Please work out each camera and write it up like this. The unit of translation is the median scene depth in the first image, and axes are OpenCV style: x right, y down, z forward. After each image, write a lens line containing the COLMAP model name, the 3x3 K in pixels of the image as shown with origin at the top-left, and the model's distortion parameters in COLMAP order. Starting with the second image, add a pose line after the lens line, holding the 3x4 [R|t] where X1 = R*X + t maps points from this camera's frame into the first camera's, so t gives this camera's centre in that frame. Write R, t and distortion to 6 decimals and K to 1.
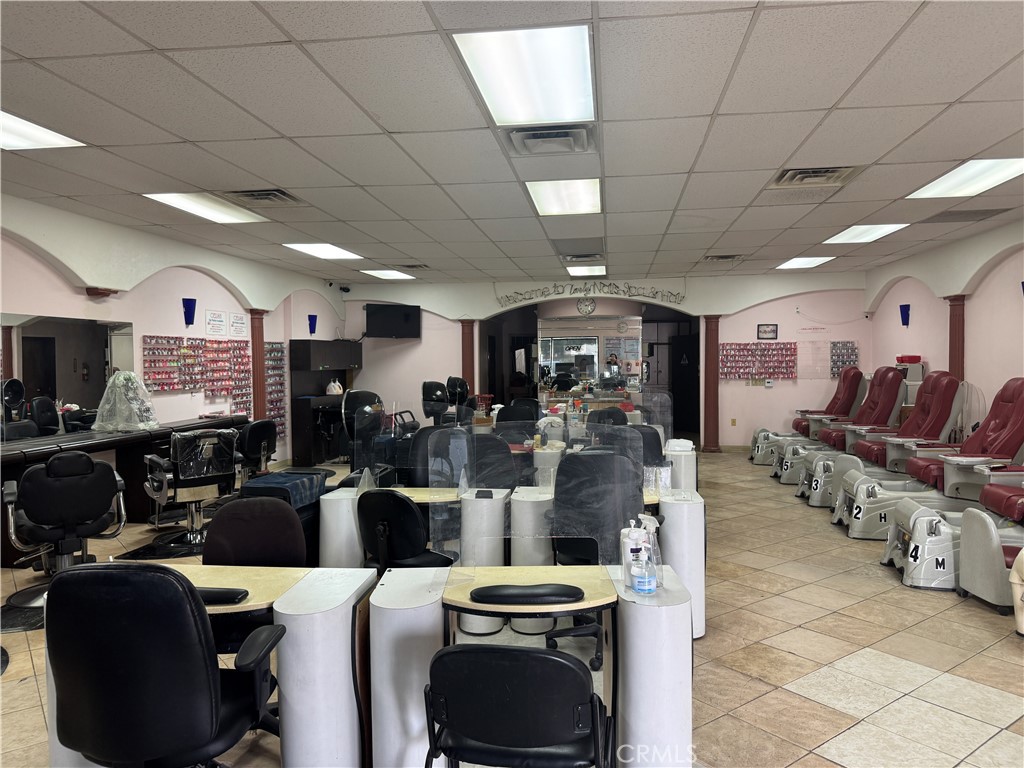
lens RADIAL K [[712.9, 0, 507.8], [0, 712.9, 385.4], [0, 0, 1]] dist [-0.008407, -0.014162]
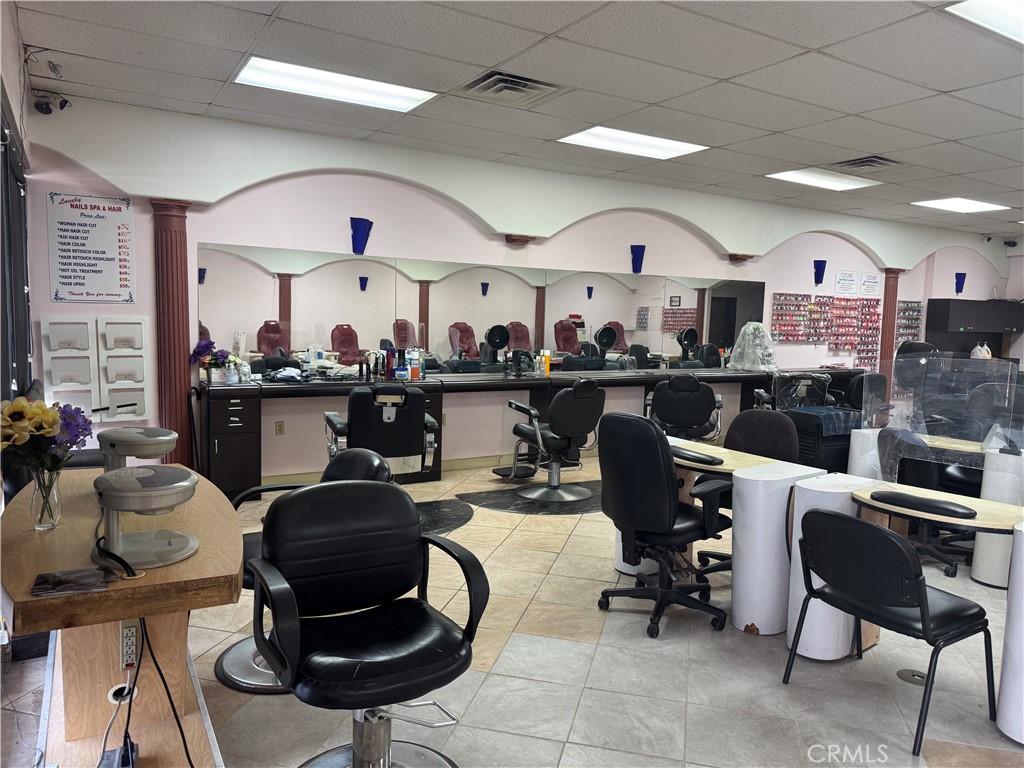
lens RADIAL K [[712.9, 0, 515.6], [0, 712.9, 390.5], [0, 0, 1]] dist [-0.008407, -0.014162]
pose [[0.616388, 0.102215, -0.780780, 0.155853], [-0.057399, 0.994734, 0.084911, 0.014880], [0.785347, -0.007522, 0.619010, -0.073636]]
